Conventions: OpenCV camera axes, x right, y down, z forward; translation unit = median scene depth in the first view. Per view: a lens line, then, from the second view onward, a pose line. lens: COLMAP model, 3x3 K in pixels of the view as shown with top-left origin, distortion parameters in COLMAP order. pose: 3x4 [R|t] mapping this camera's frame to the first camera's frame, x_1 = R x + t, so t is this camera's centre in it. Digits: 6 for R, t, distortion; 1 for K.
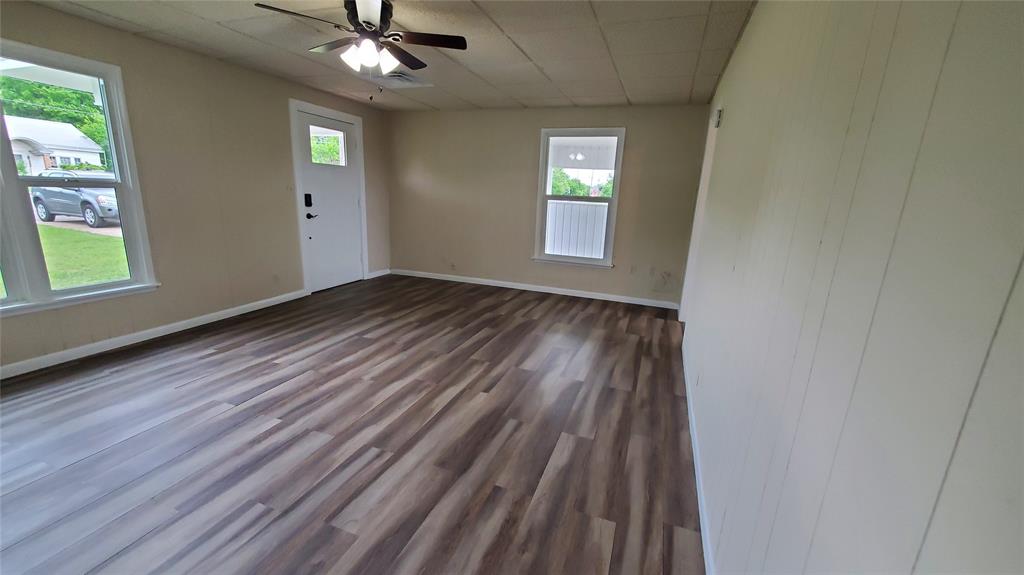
lens RADIAL K [[408.0, 0, 512.0], [0, 408.0, 287.5], [0, 0, 1]] dist [-0.001293, -0.000153]
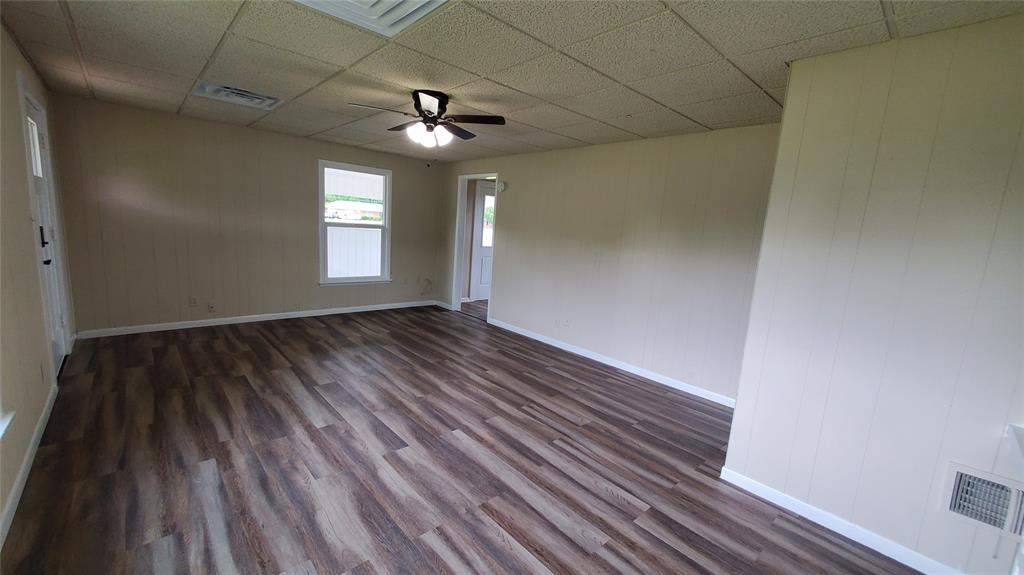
lens RADIAL K [[408.0, 0, 512.0], [0, 408.0, 287.5], [0, 0, 1]] dist [-0.001293, -0.000153]
pose [[0.455413, -0.141999, 0.878883, -1.144805], [0.153043, 0.984989, 0.079840, -0.127147], [-0.877027, 0.098147, 0.470309, 0.181188]]
